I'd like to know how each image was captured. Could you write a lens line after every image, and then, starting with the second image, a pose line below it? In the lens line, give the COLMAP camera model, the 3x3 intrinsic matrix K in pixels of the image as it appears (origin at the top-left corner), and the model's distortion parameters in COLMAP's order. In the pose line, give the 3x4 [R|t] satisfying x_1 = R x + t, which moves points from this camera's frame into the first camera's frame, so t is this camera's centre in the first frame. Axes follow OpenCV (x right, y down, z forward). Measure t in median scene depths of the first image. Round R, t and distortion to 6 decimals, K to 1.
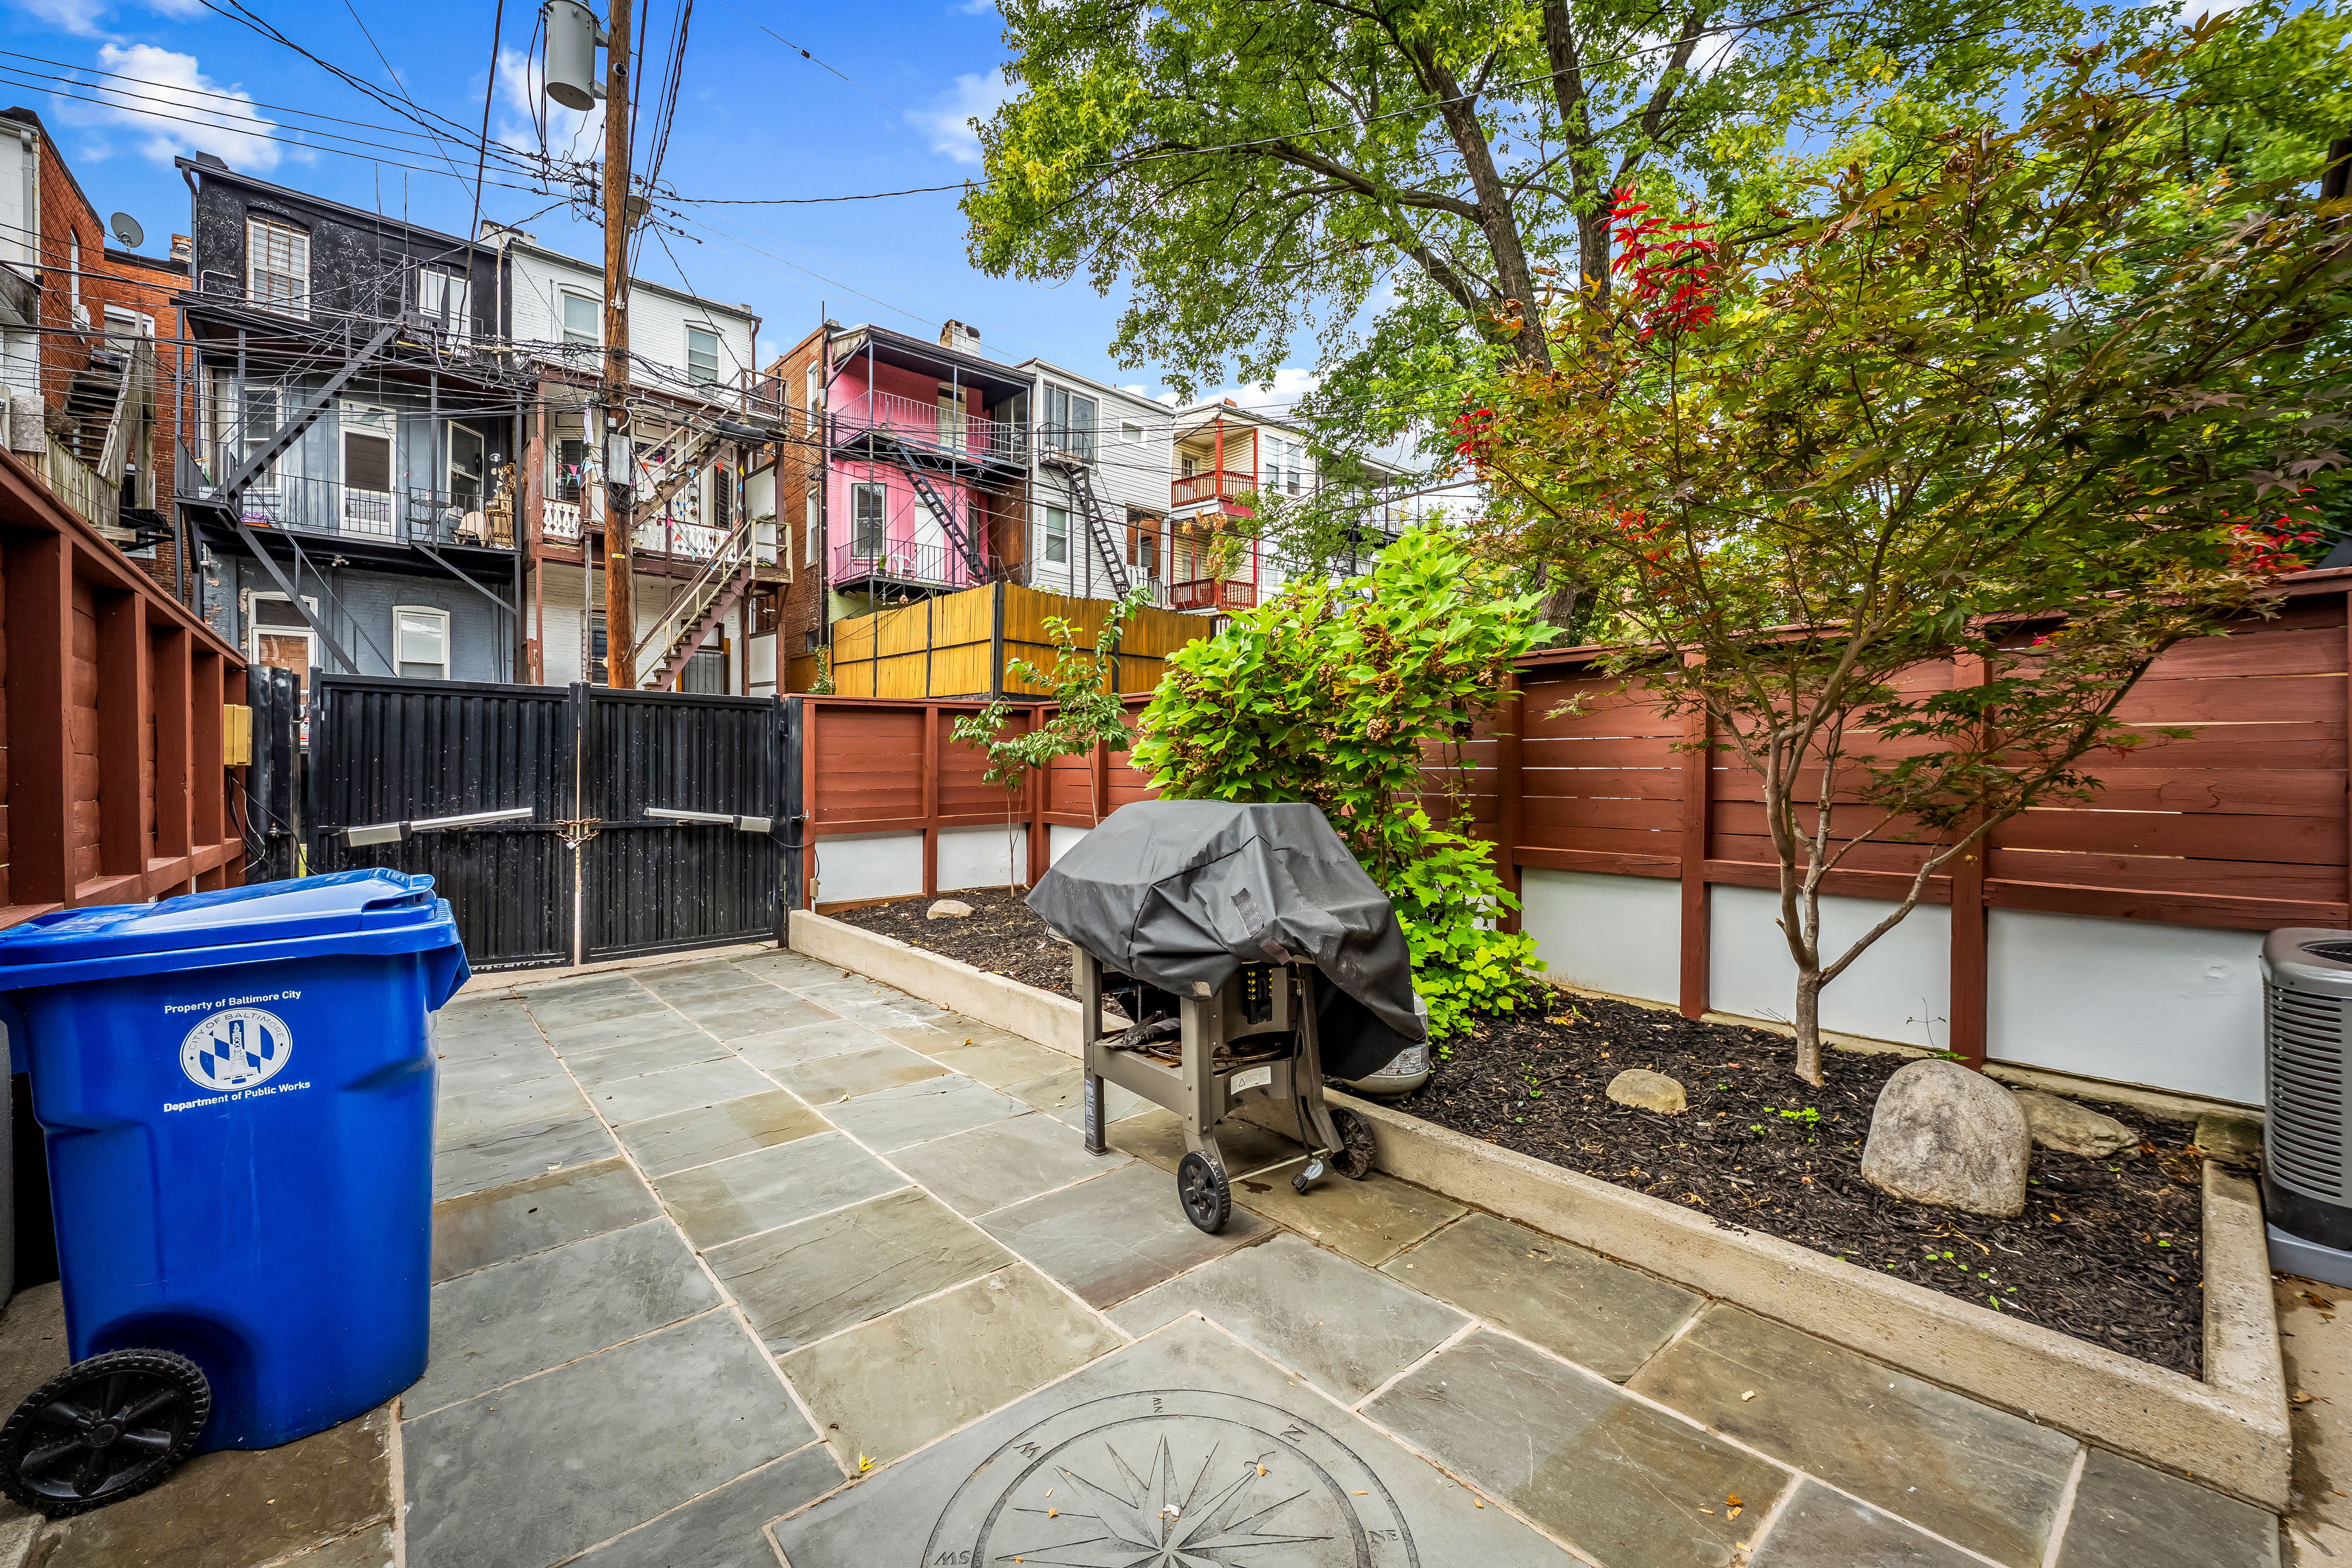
lens RADIAL K [[948.3, 0, 1176.1], [0, 948.3, 771.6], [0, 0, 1]] dist [-0.005530, -0.000294]
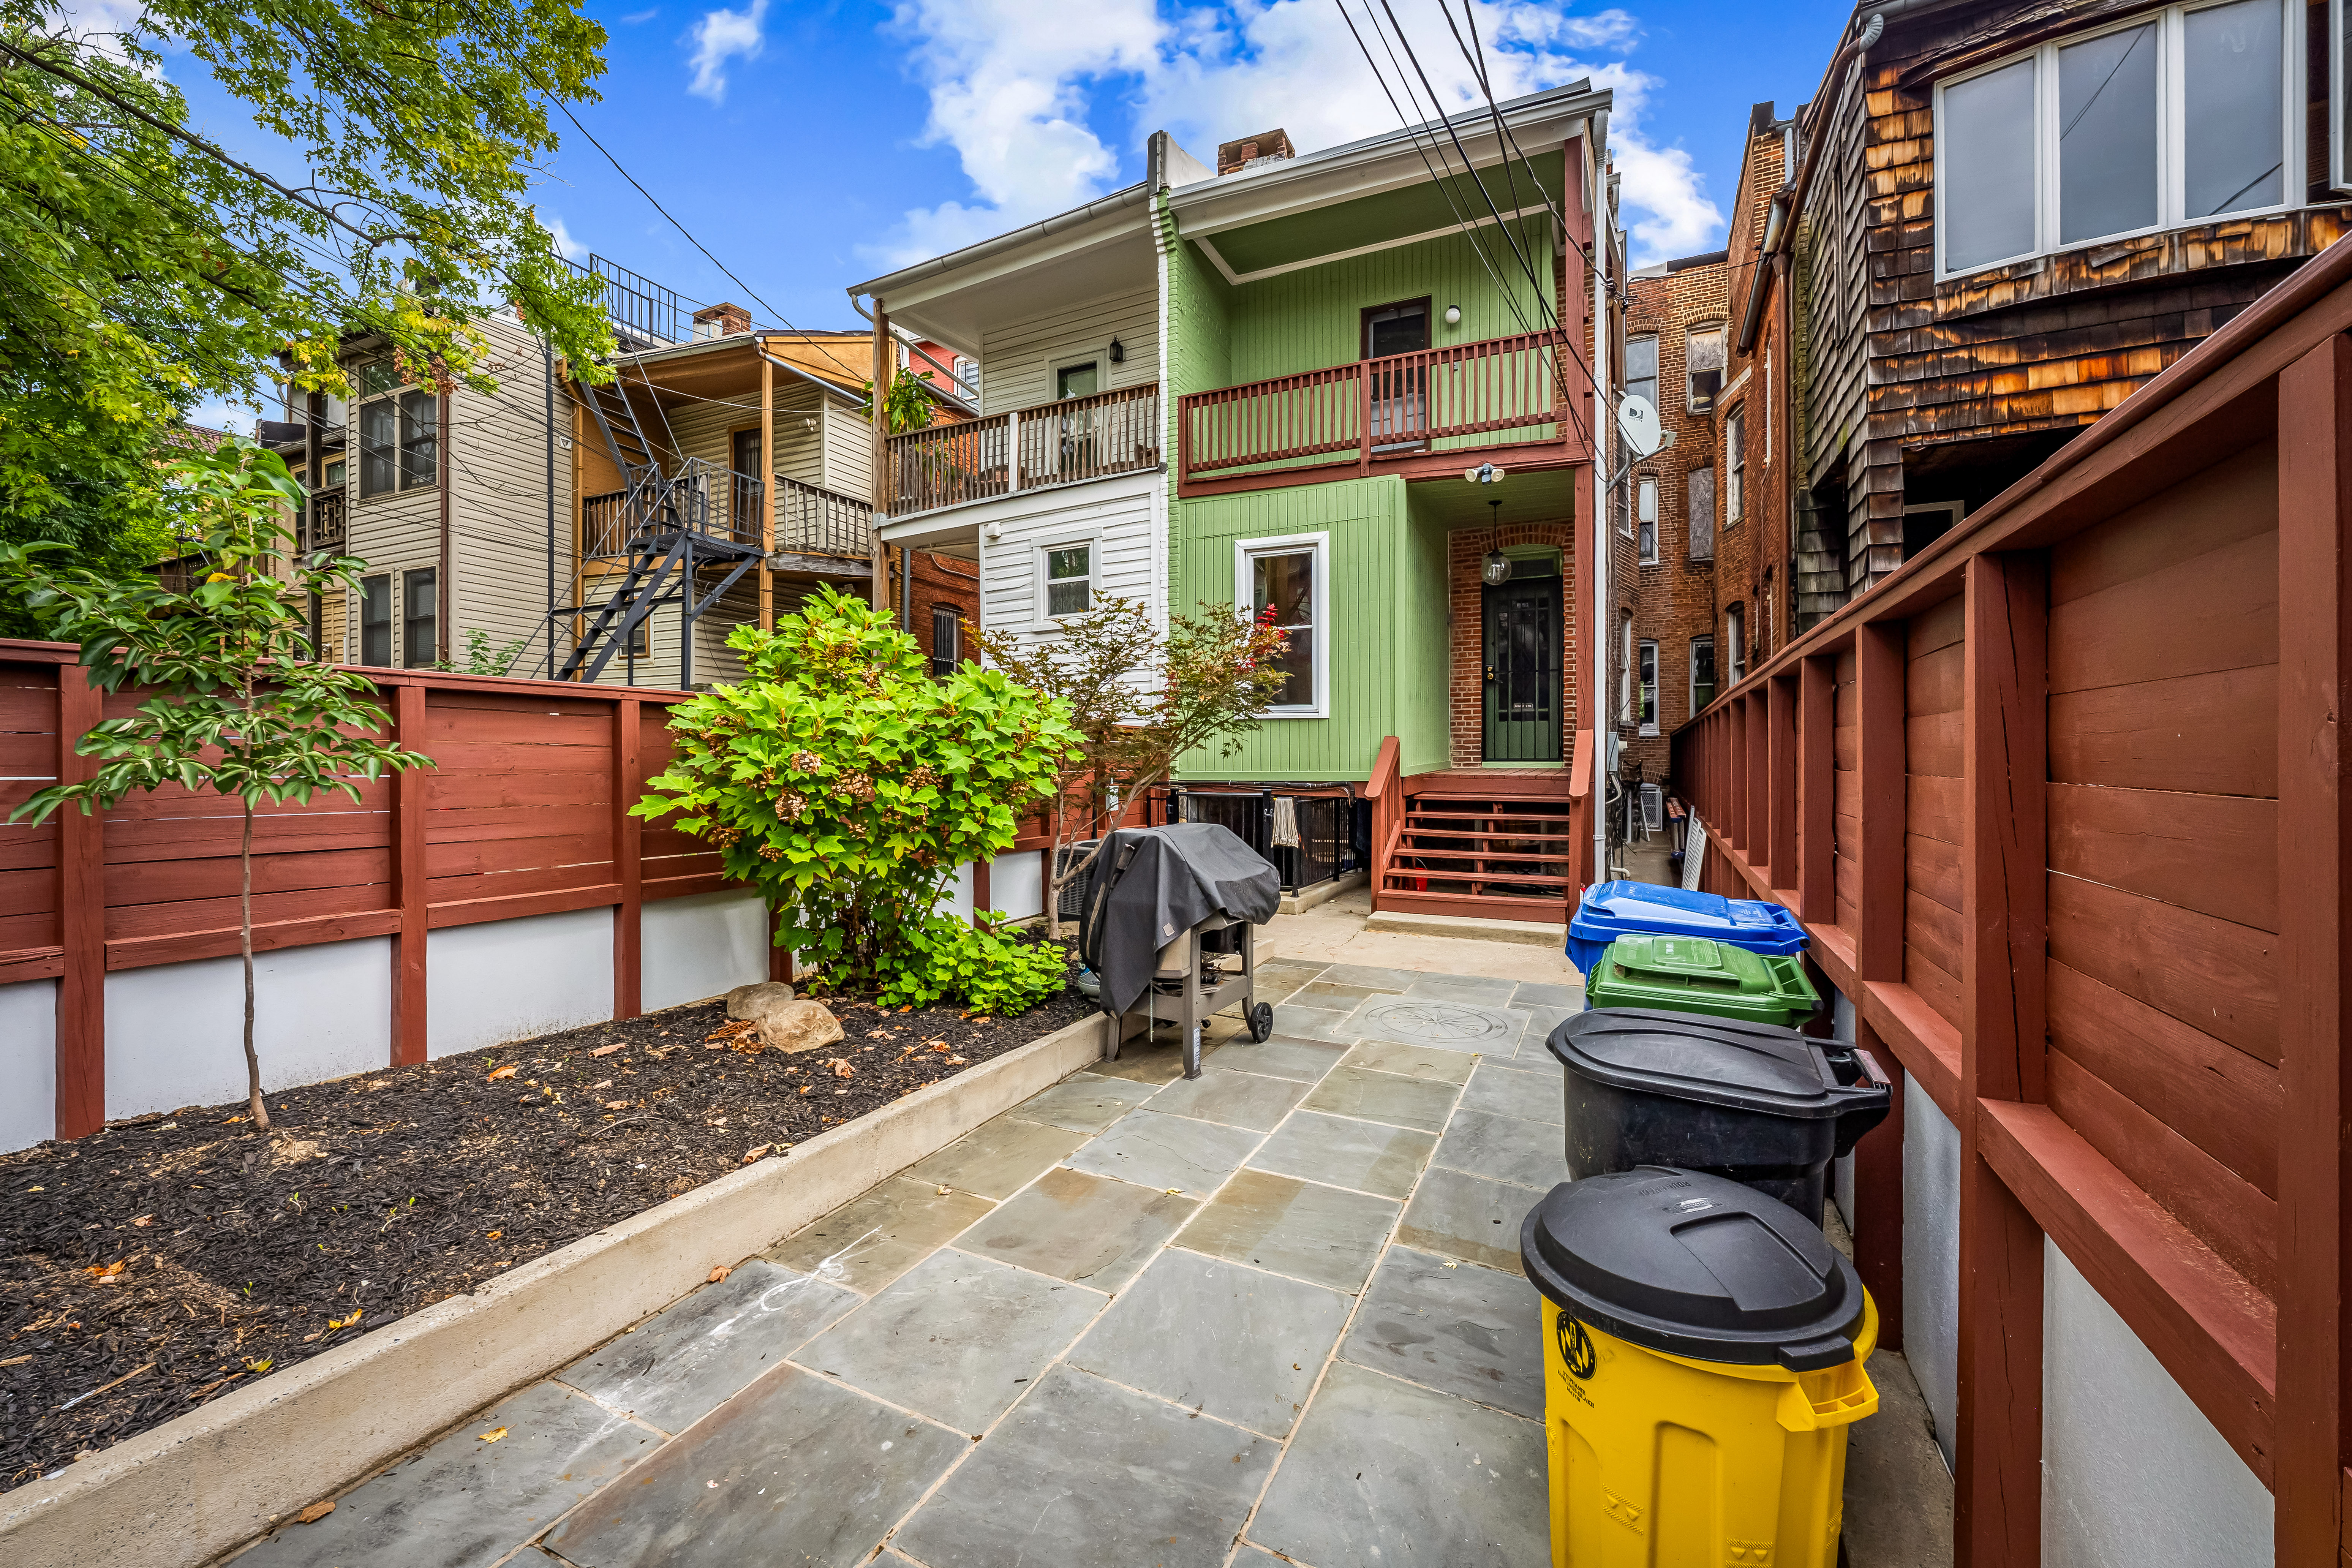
lens RADIAL K [[948.3, 0, 1176.1], [0, 948.3, 771.6], [0, 0, 1]] dist [-0.005530, -0.000294]
pose [[-0.406993, 0.003482, 0.913425, -1.396927], [0.007688, 0.999970, -0.000386, -0.060858], [-0.913399, 0.006865, -0.407008, 1.623028]]
